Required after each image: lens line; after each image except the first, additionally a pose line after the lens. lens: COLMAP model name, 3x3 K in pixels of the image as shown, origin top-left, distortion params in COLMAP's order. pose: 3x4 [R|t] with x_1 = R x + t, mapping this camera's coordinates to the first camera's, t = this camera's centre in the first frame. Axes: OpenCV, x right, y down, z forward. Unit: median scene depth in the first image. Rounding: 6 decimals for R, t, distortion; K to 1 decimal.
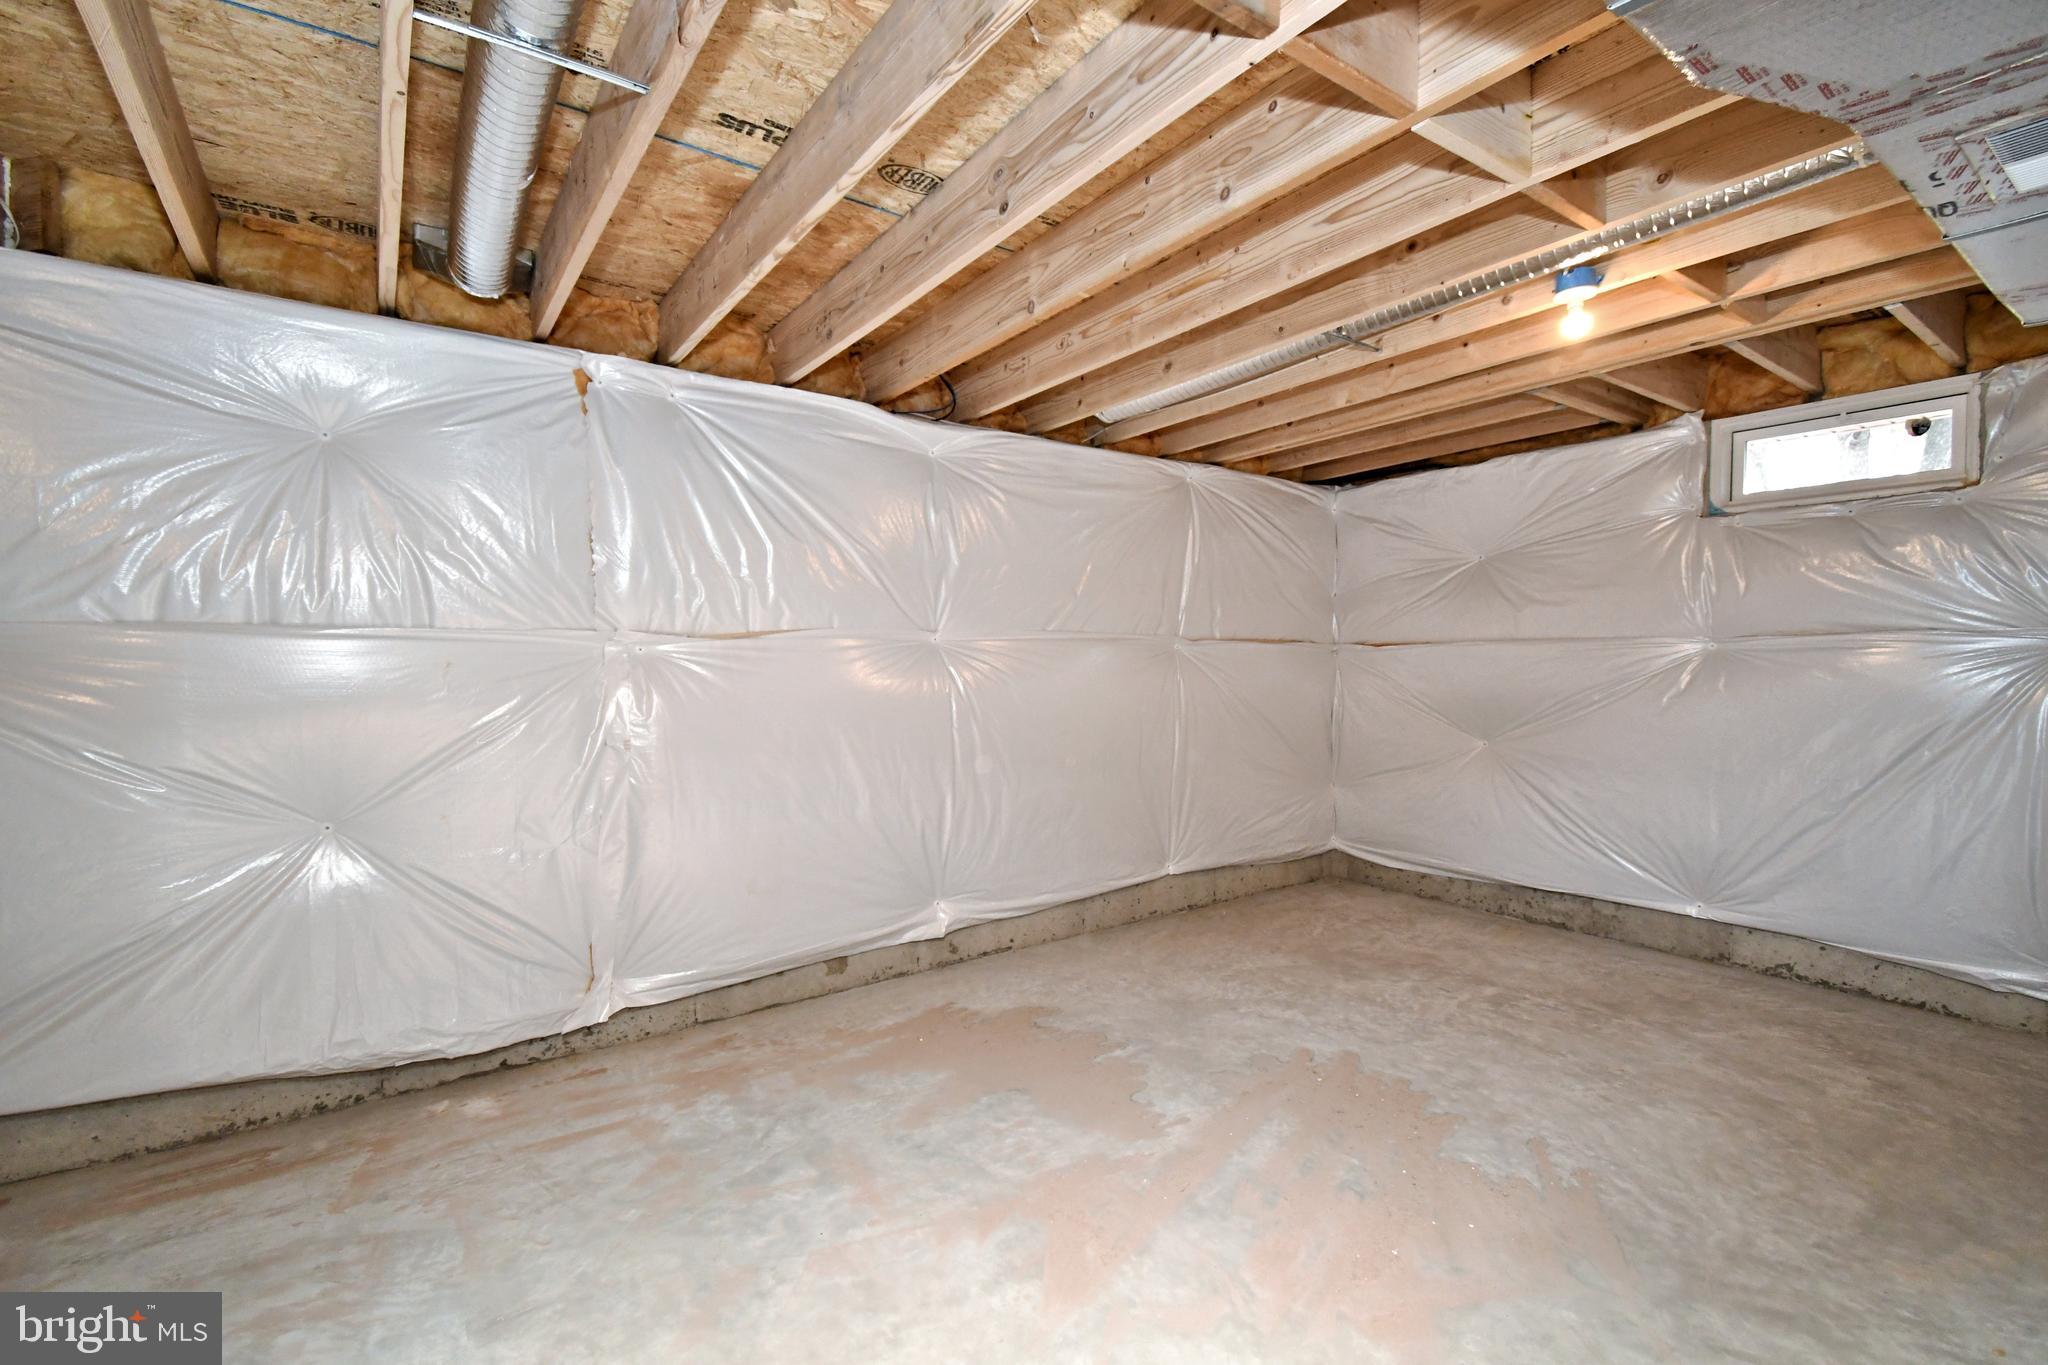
lens RADIAL K [[904.3, 0, 984.3], [0, 904.3, 680.5], [0, 0, 1]] dist [-0.001183, -0.001017]
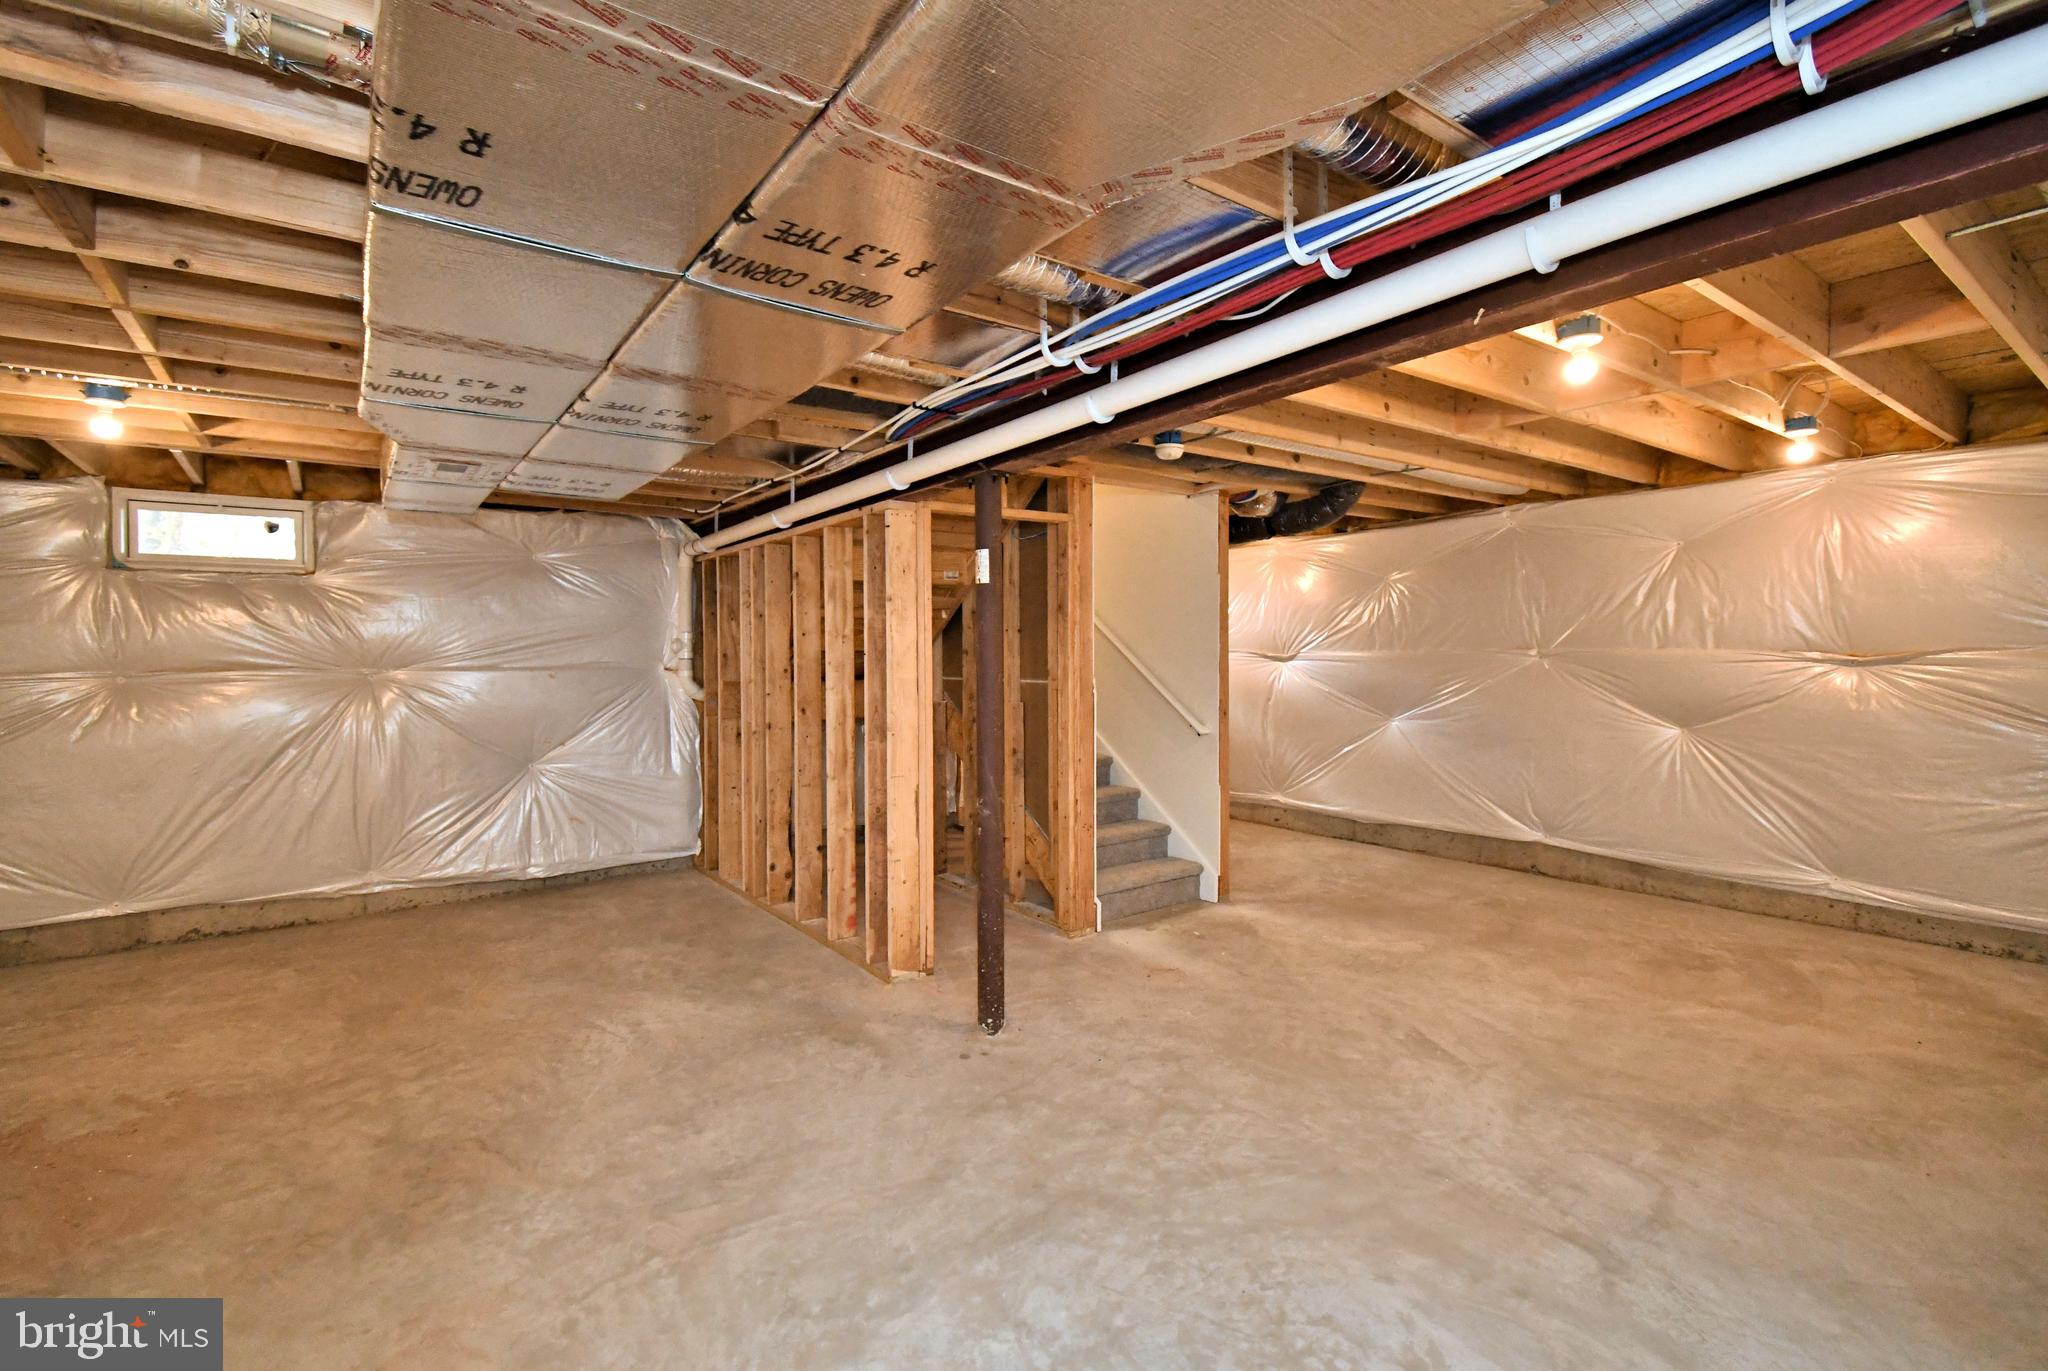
lens RADIAL K [[898.6, 0, 1006.4], [0, 898.6, 668.9], [0, 0, 1]] dist [0.040130, -0.020313]
pose [[-0.025554, -0.011281, 0.999610, -0.449231], [0.031341, 0.999436, 0.012081, -0.033644], [-0.999182, 0.031637, -0.025186, -0.128199]]
